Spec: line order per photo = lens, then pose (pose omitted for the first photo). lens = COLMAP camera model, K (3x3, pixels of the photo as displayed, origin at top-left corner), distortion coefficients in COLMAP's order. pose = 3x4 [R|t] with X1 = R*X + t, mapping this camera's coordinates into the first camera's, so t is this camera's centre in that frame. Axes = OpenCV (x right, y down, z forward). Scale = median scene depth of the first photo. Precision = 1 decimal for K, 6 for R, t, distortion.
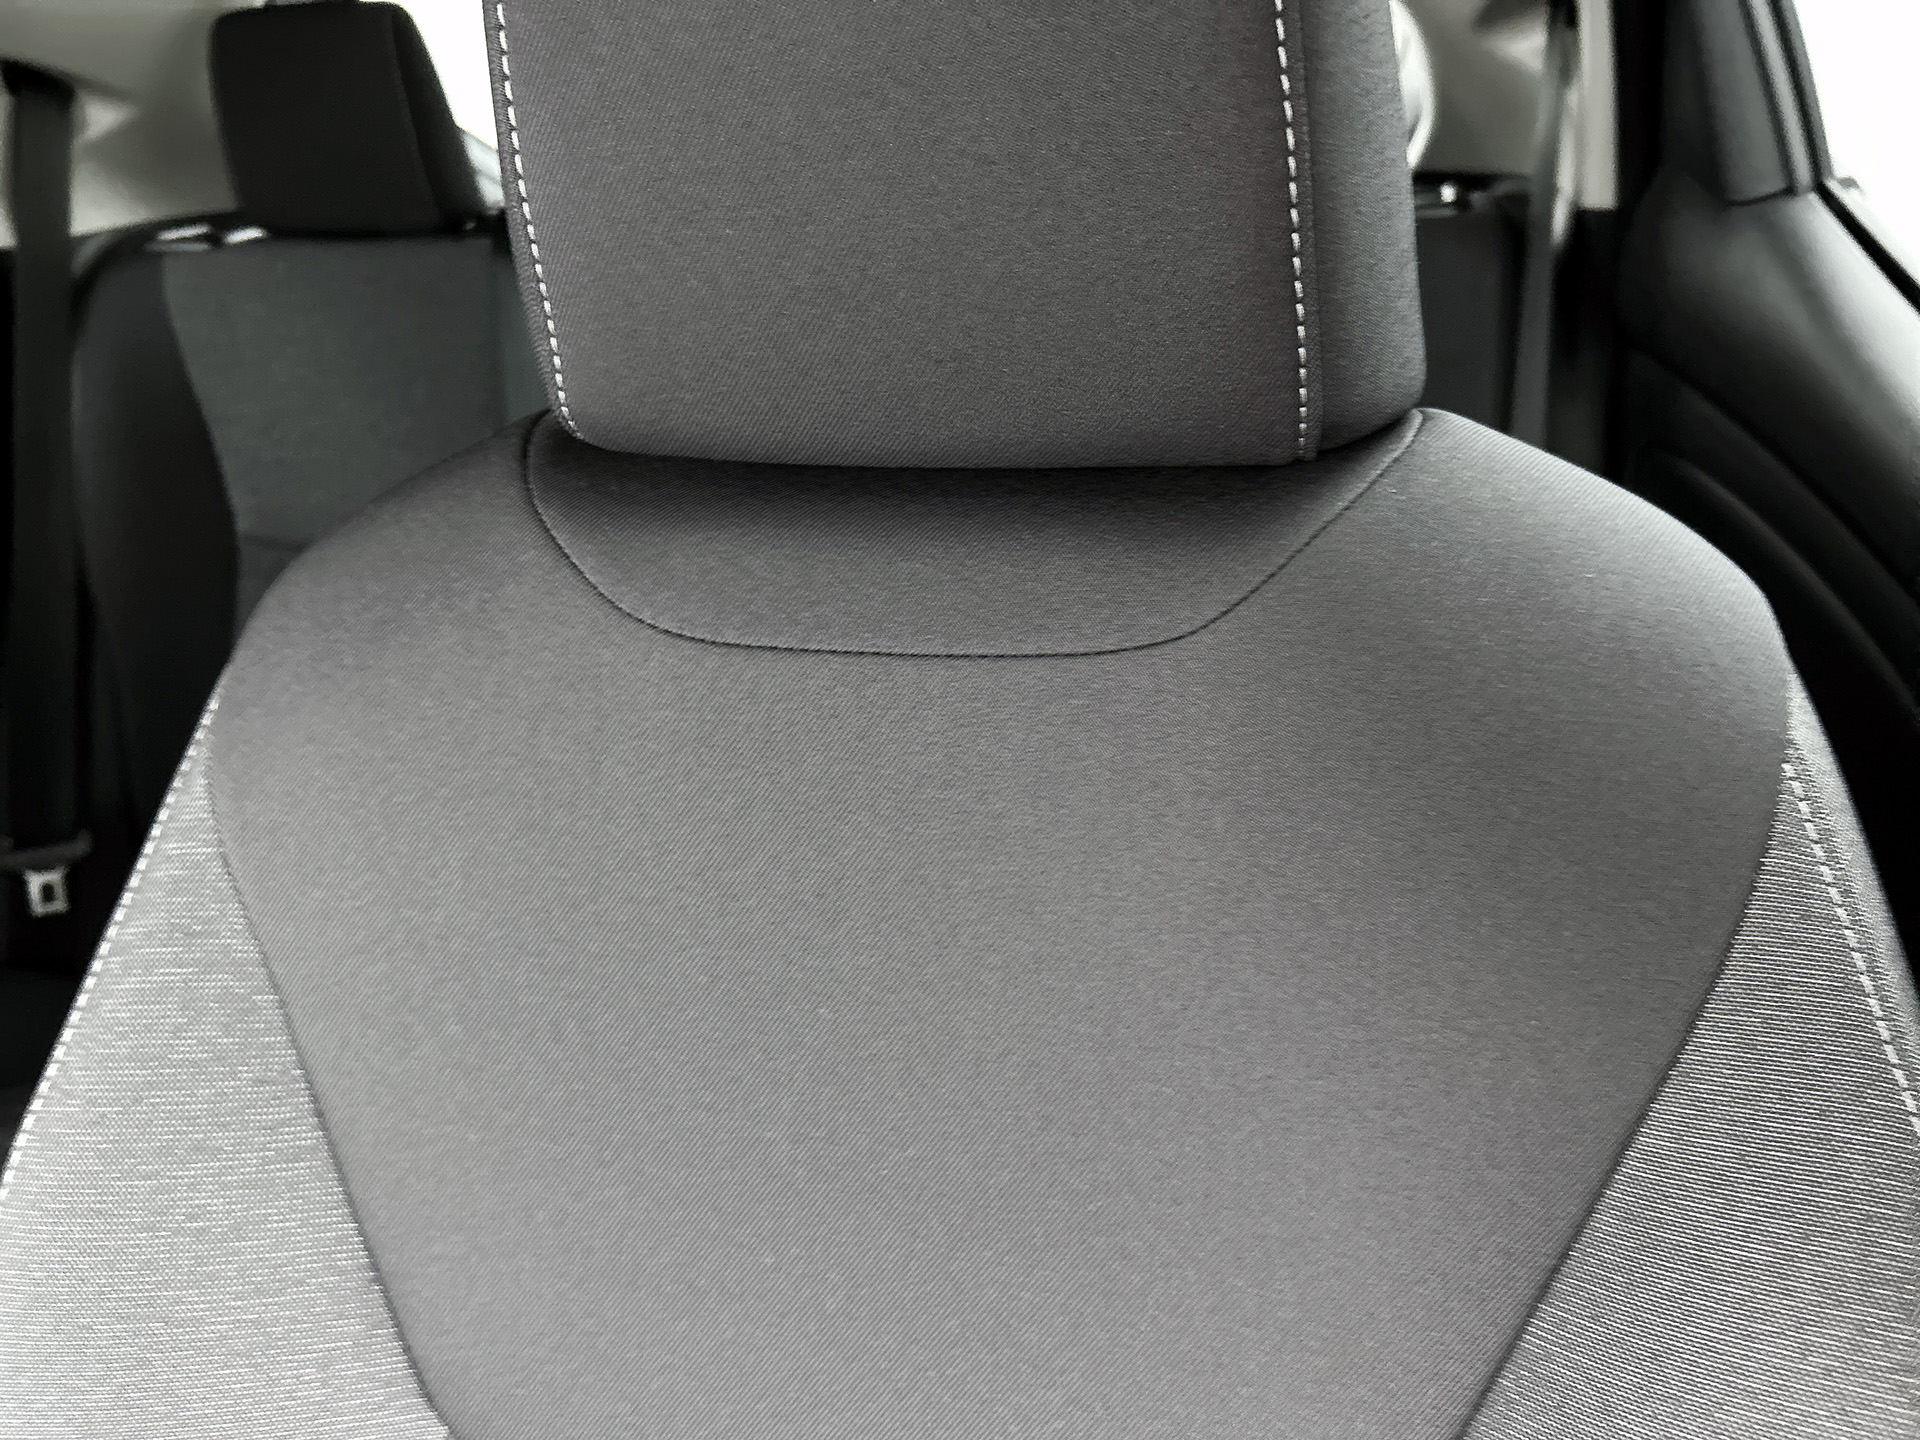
lens RADIAL K [[1455.3, 0, 960.0], [0, 1455.3, 720.0], [0, 0, 1]] dist [0.037450, -0.047459]
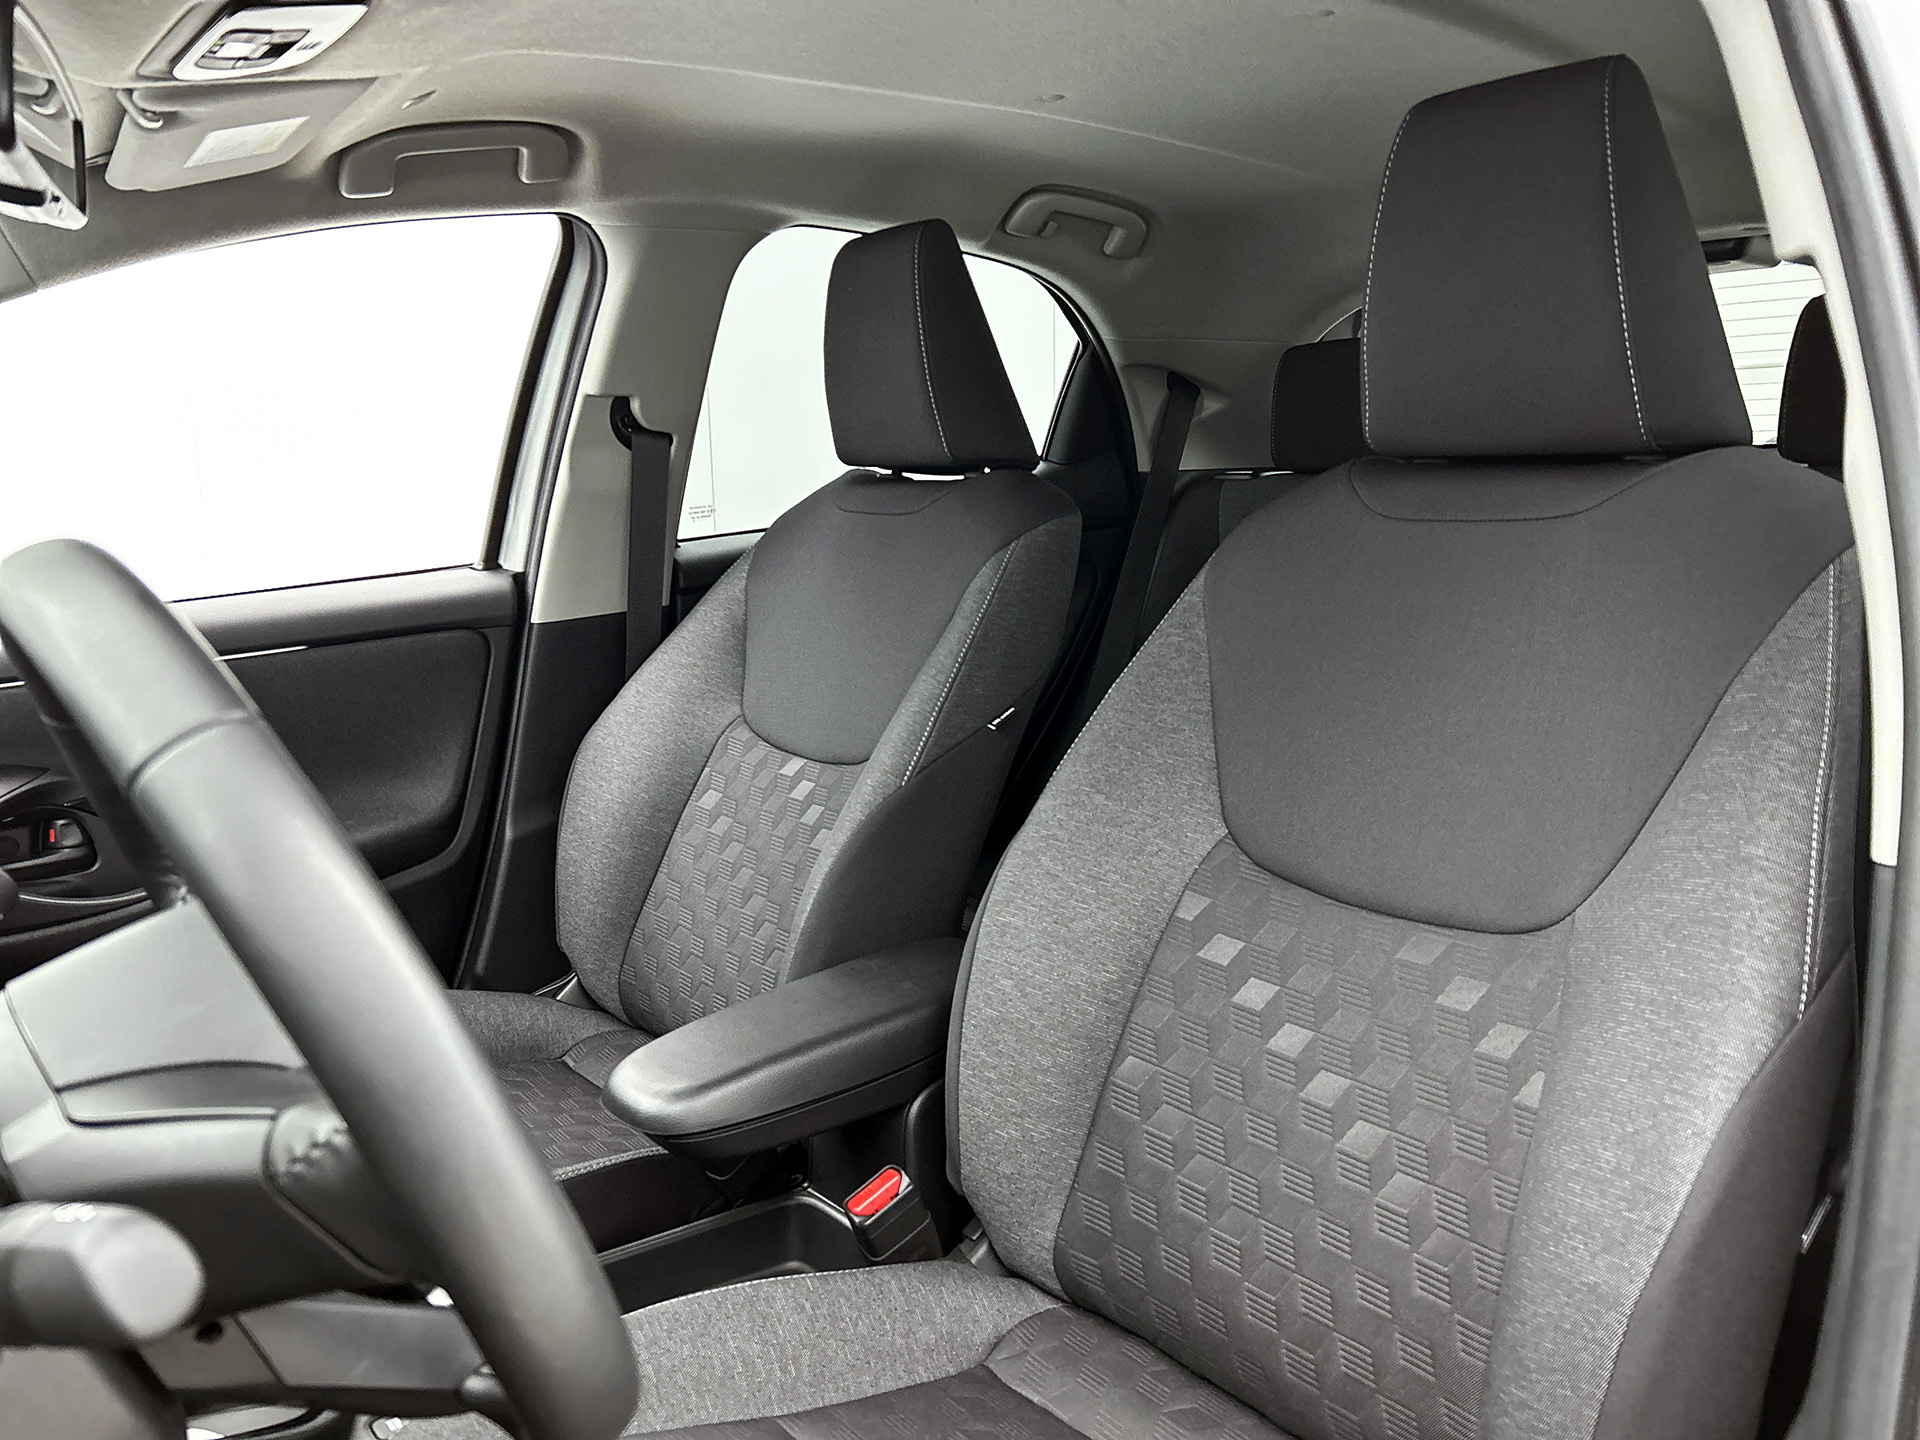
lens RADIAL K [[1455.3, 0, 960.0], [0, 1455.3, 720.0], [0, 0, 1]] dist [0.037450, -0.047459]
pose [[0.794847, 0.140102, -0.590415, 0.695000], [-0.272542, 0.951746, -0.141067, 0.768558], [0.542161, 0.273040, 0.794676, -1.205869]]
